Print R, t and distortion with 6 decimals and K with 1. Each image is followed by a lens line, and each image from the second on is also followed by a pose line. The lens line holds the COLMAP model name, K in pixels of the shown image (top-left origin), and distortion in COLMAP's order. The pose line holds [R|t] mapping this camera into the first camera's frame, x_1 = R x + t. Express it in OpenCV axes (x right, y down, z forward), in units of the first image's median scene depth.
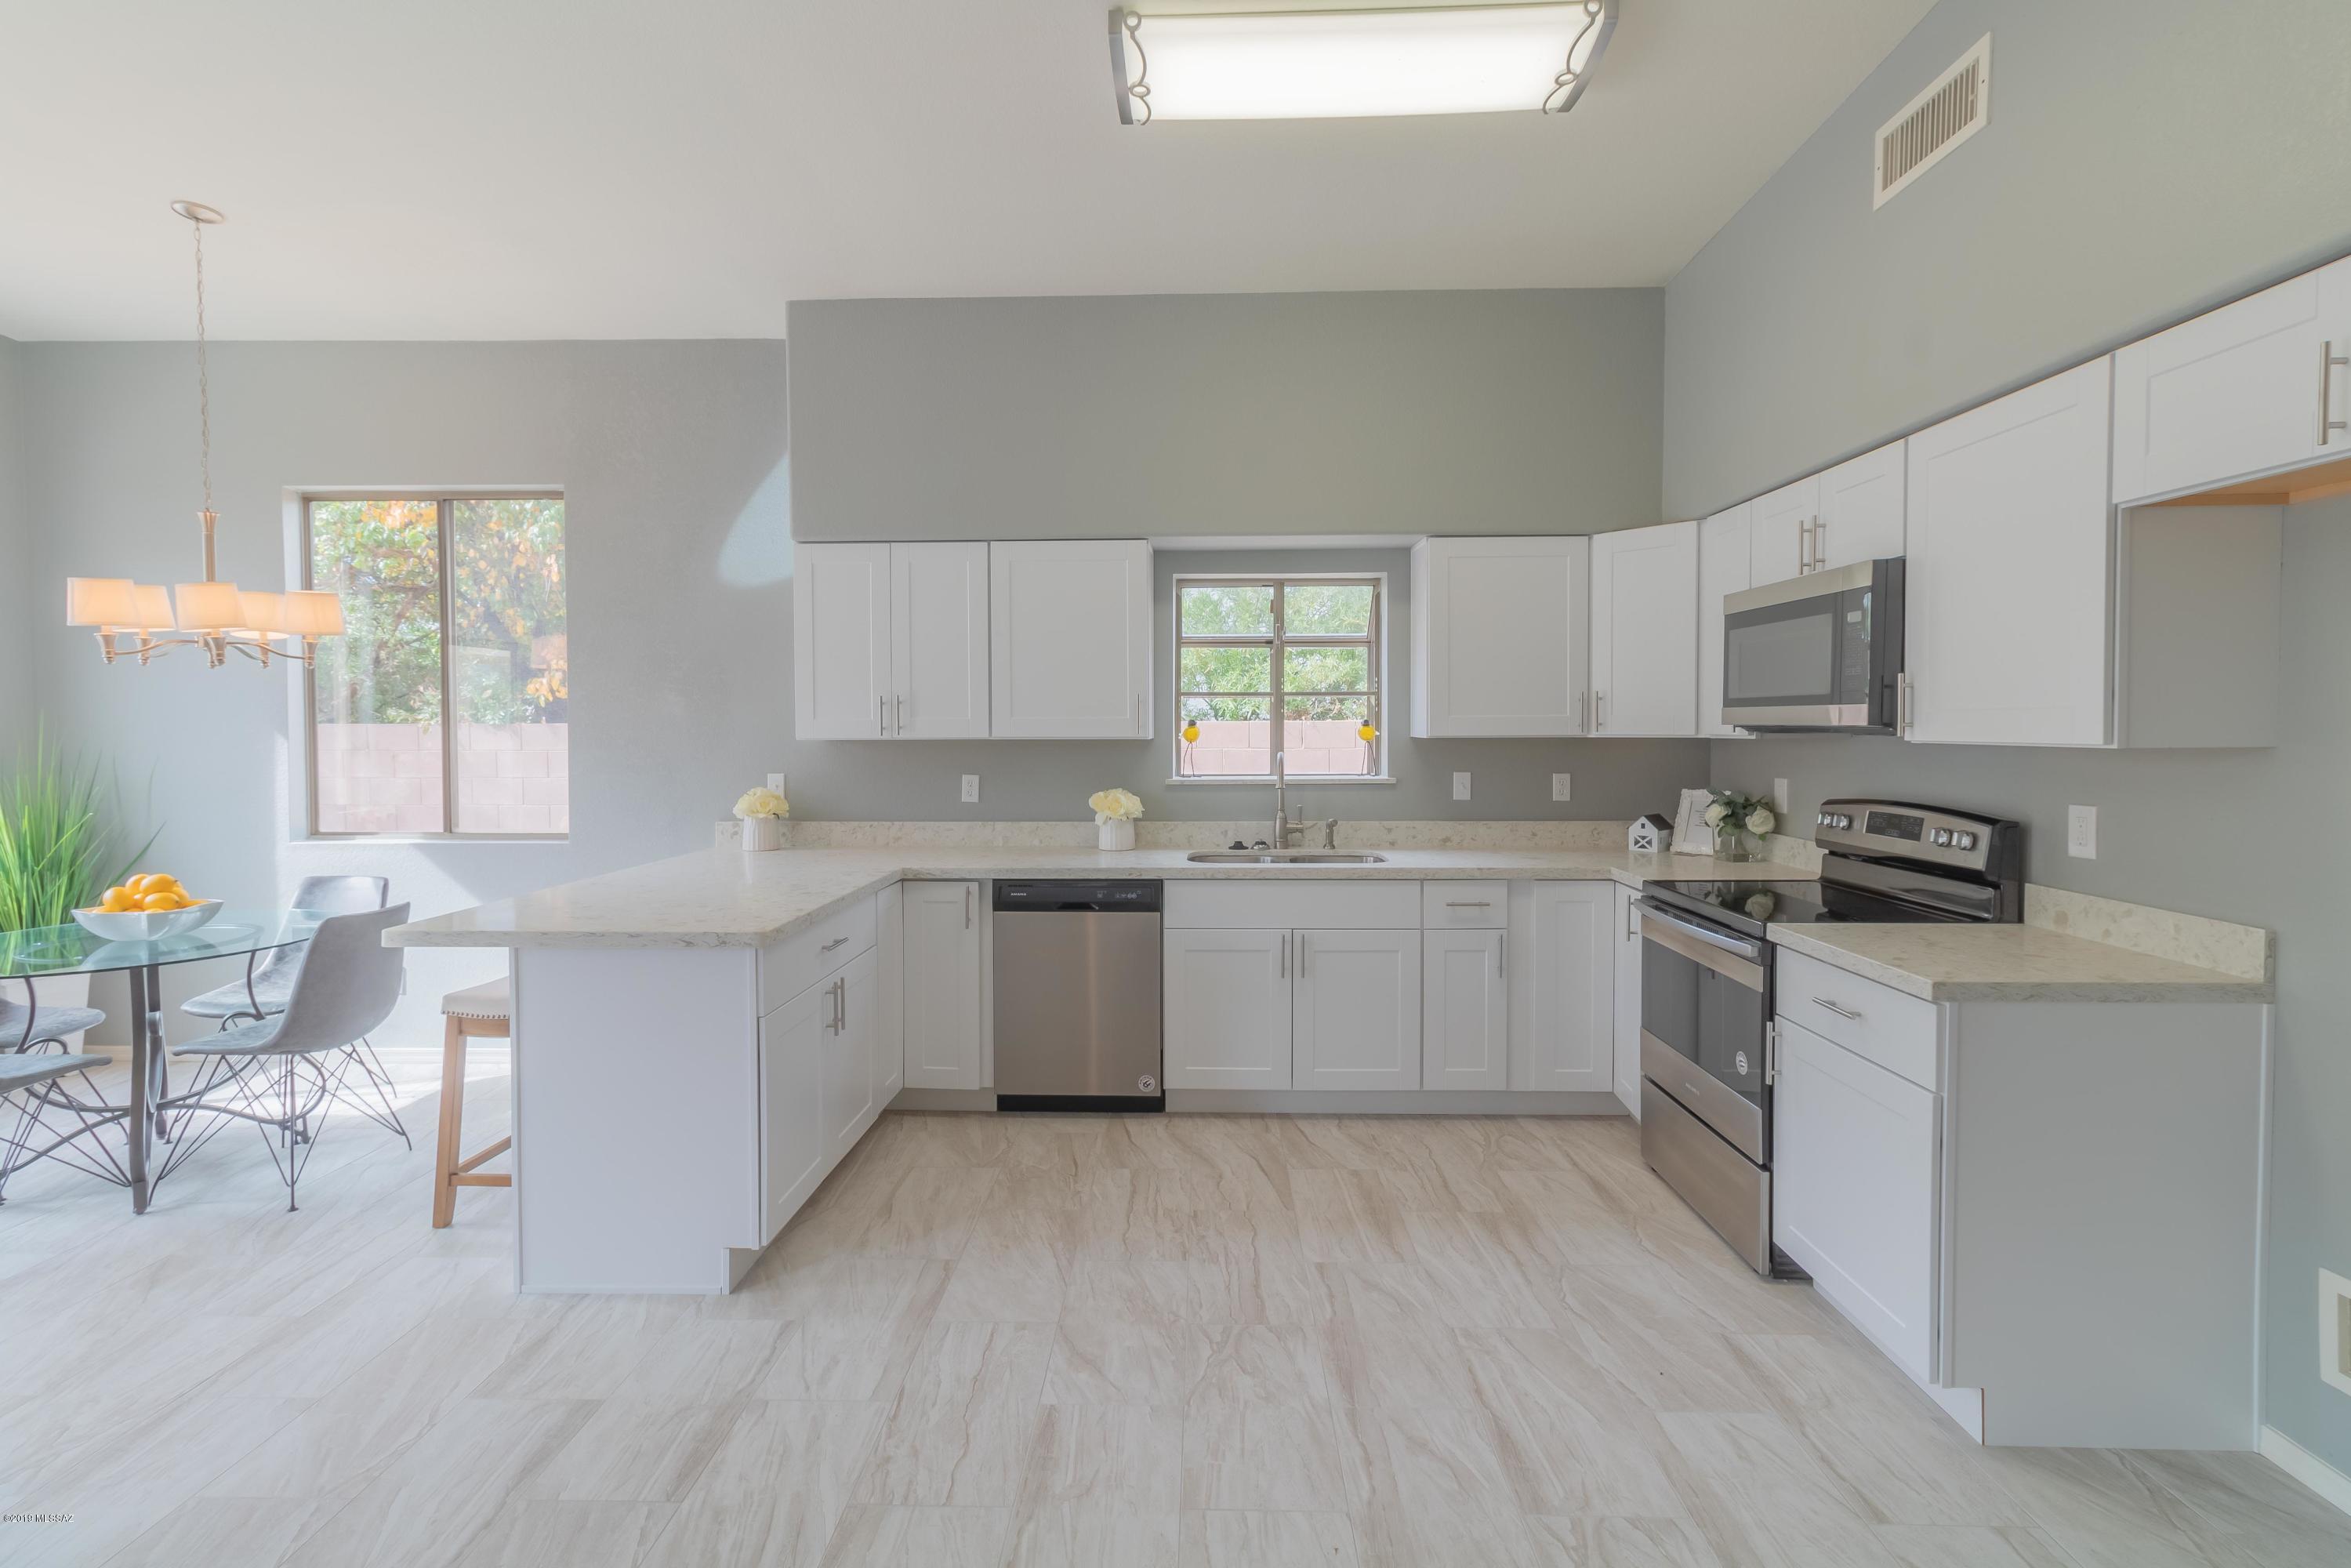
lens RADIAL K [[1086.2, 0, 1176.1], [0, 1086.2, 756.6], [0, 0, 1]] dist [0.004184, 0.000476]
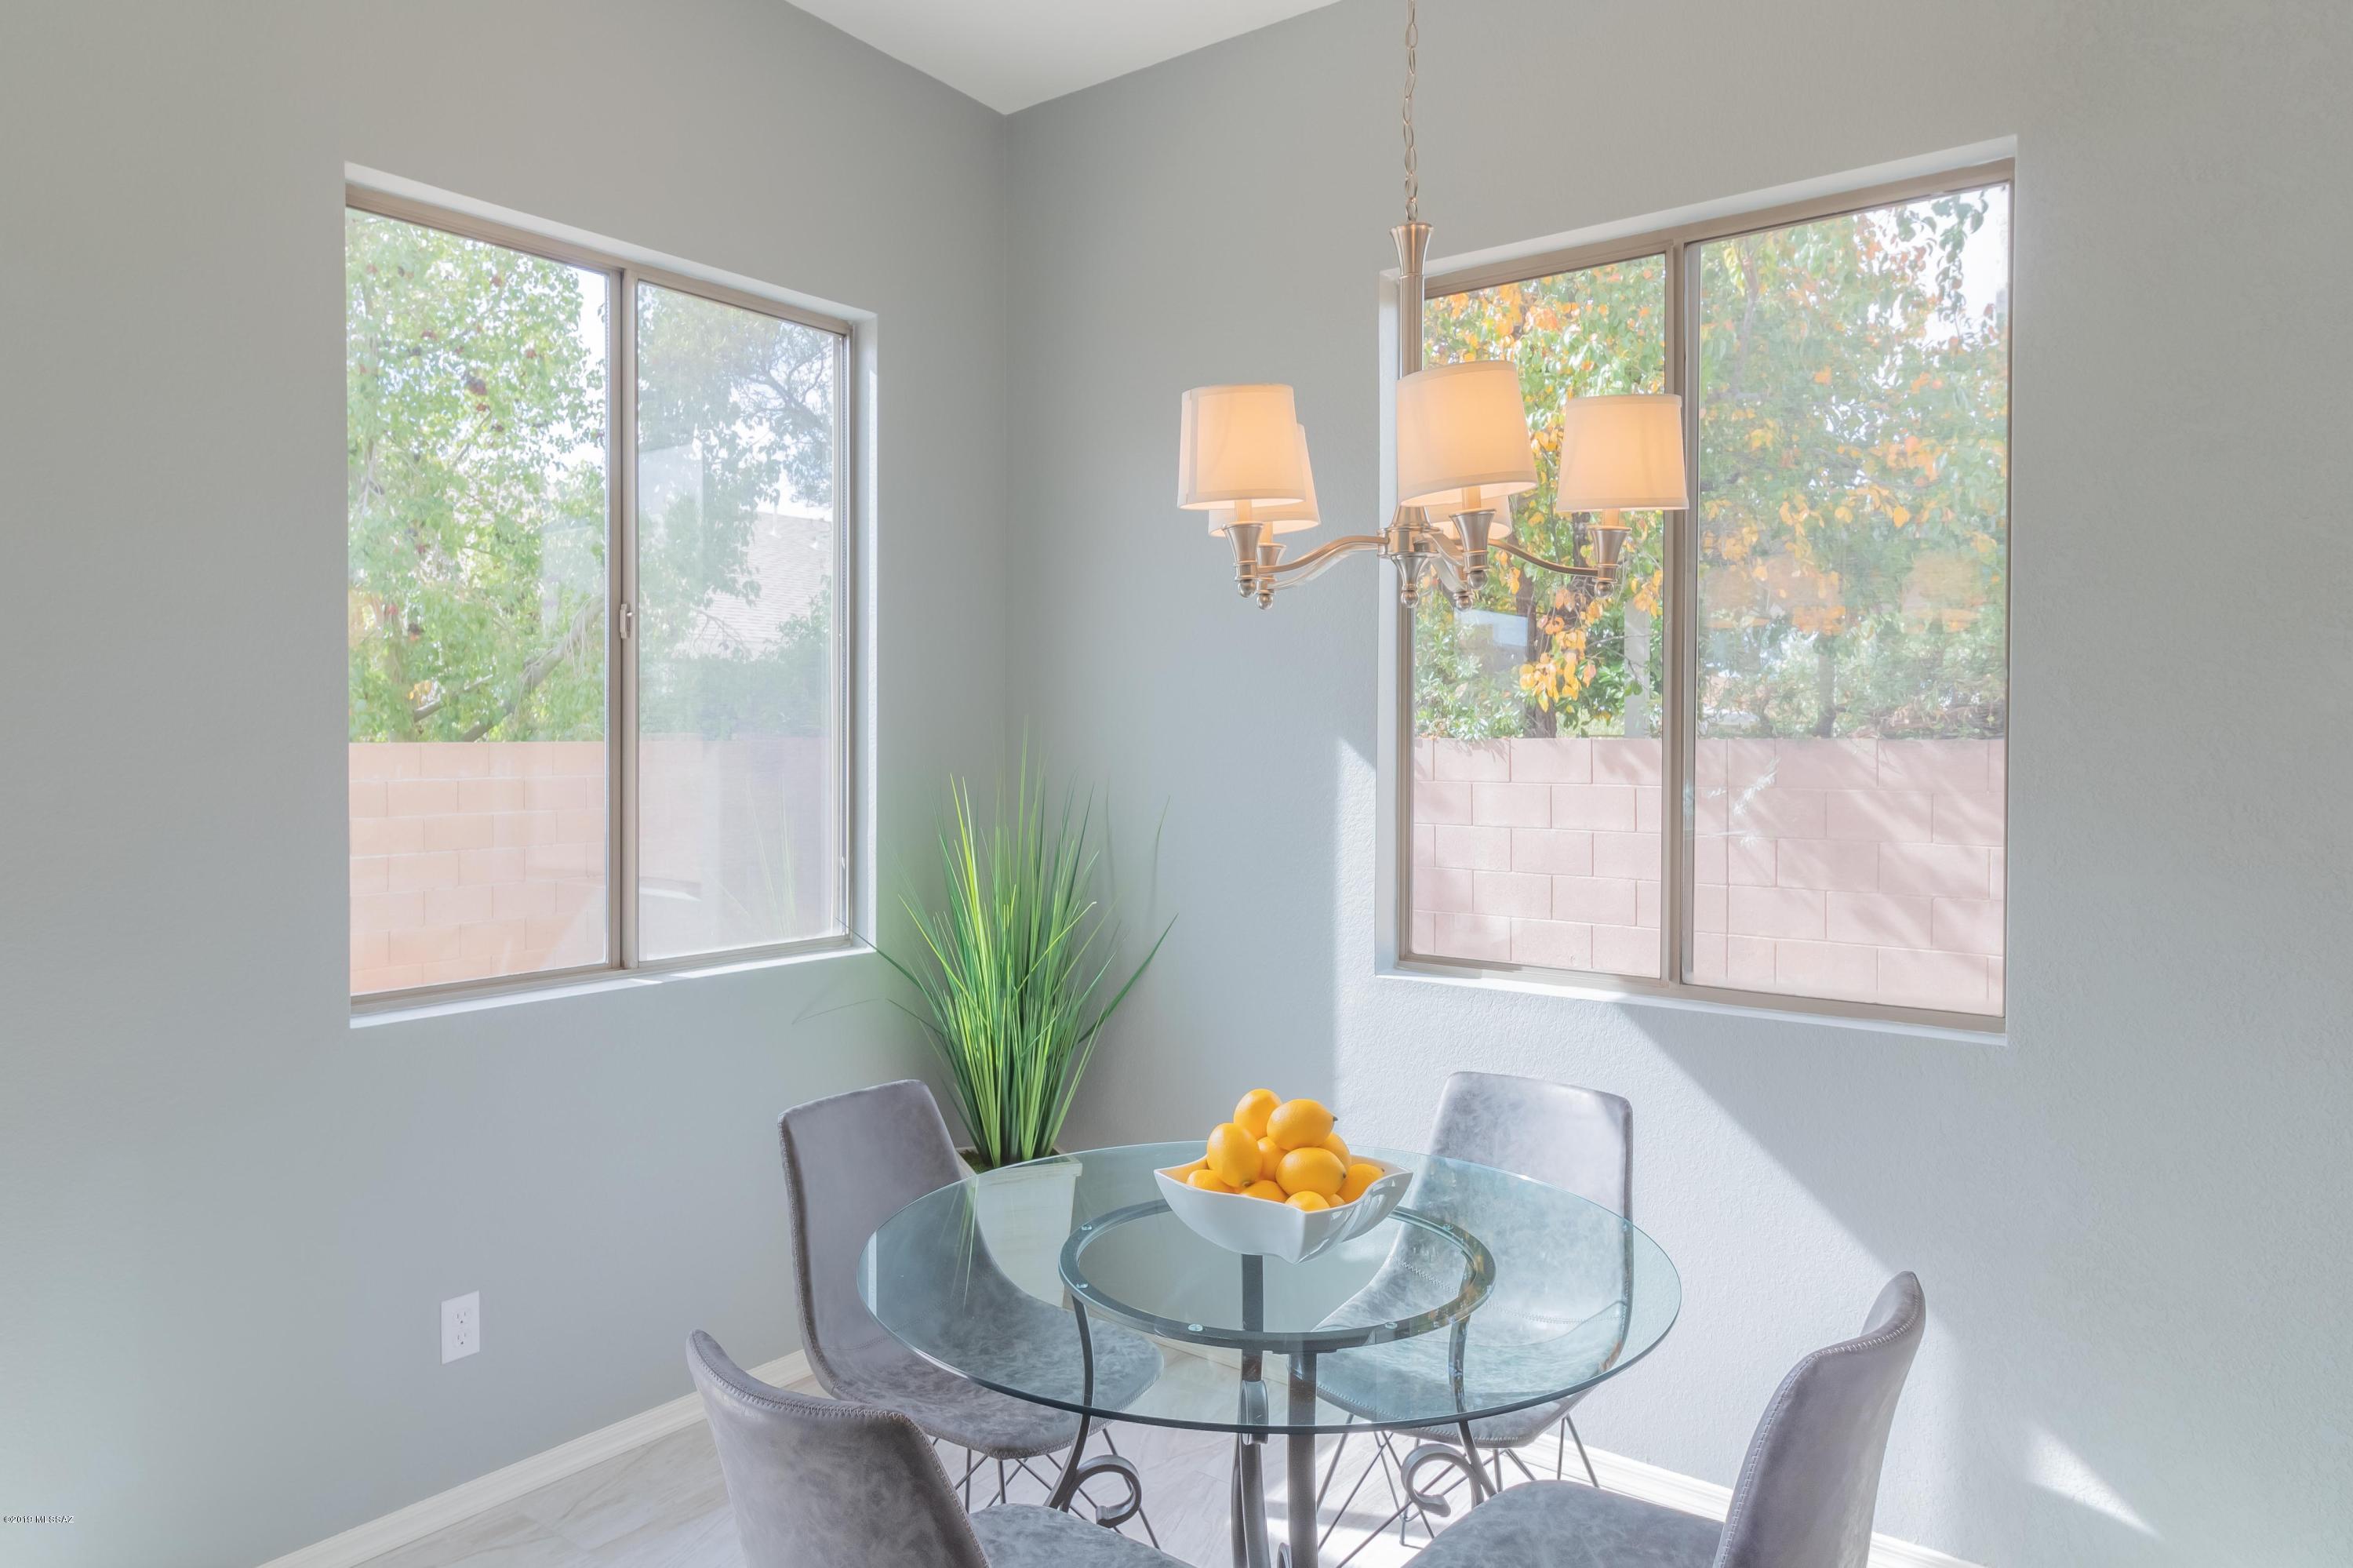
lens RADIAL K [[1517.1, 0, 1174.3], [0, 1517.1, 735.2], [0, 0, 1]] dist [0.001731, 0.001136]
pose [[0.808804, 0.002634, -0.588072, -0.574920], [-0.022049, 0.999423, -0.025849, -0.013984], [0.587665, 0.033873, 0.808395, 0.451521]]
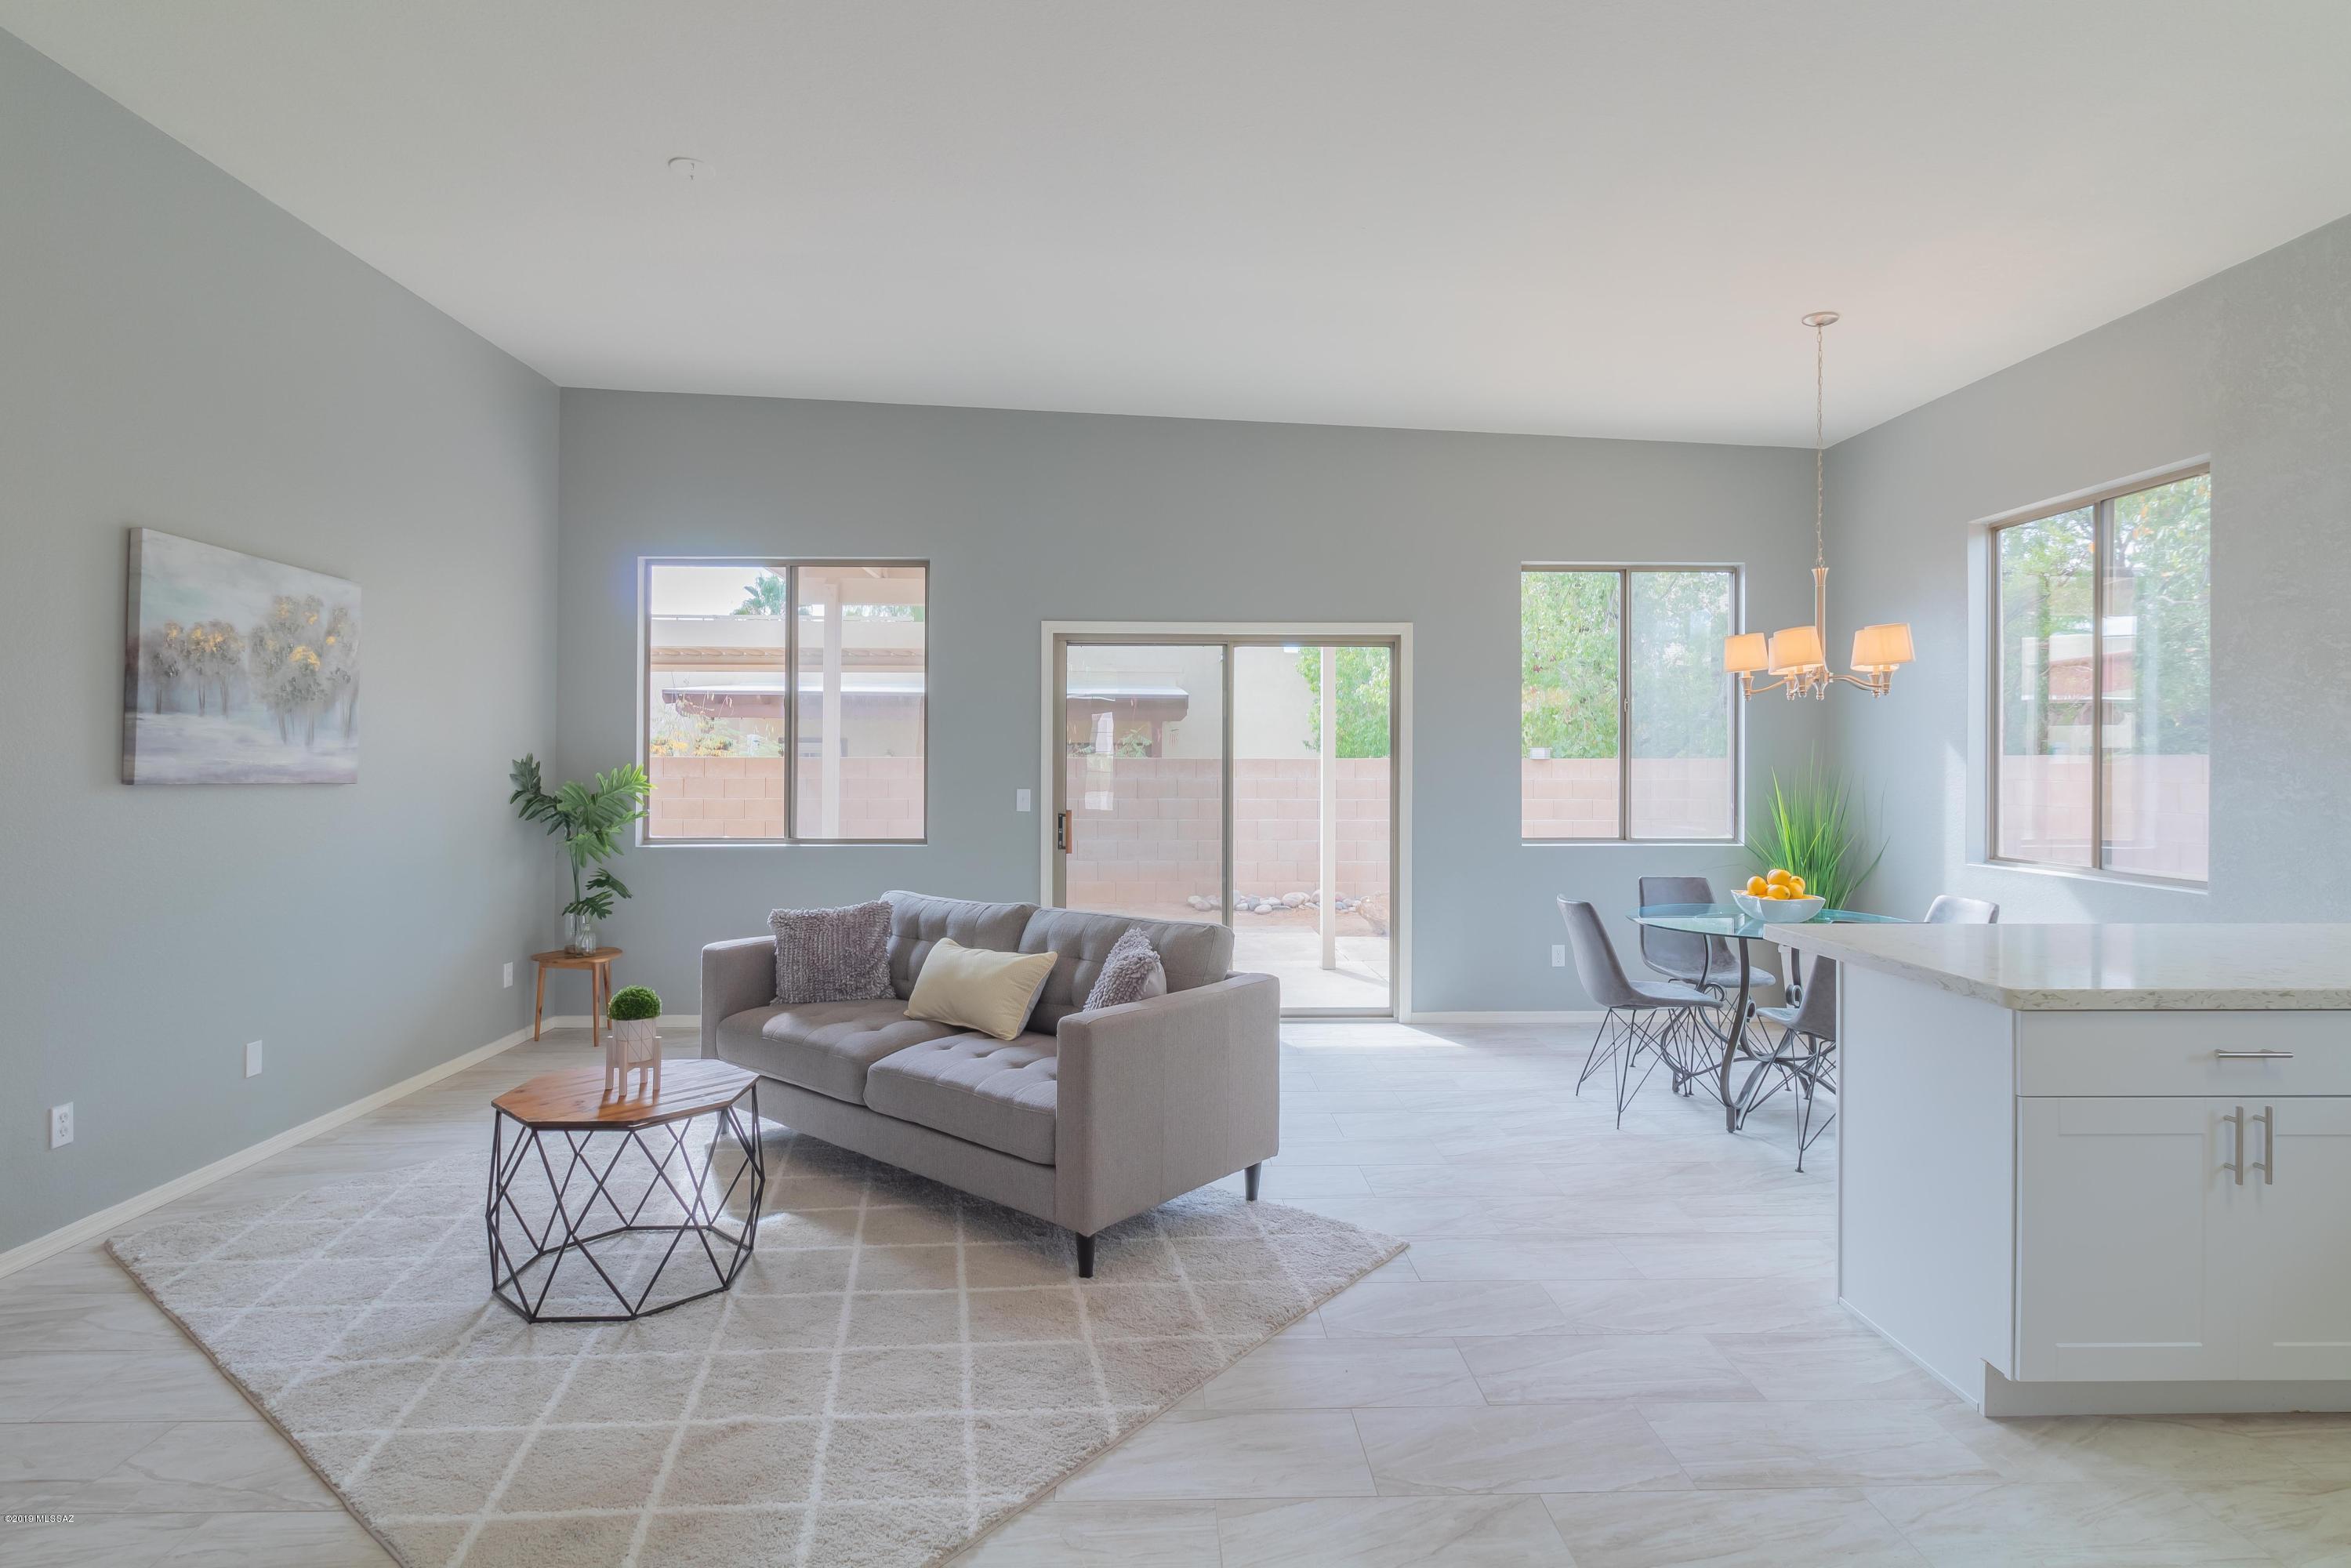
lens RADIAL K [[1195.8, 0, 1180.1], [0, 1195.8, 758.4], [0, 0, 1]] dist [-0.000601, -0.001206]
pose [[0.059136, 0.000410, -0.998250, 0.335434], [-0.033505, 0.999437, -0.001574, 0.006971], [0.997688, 0.033539, 0.059116, 0.221073]]
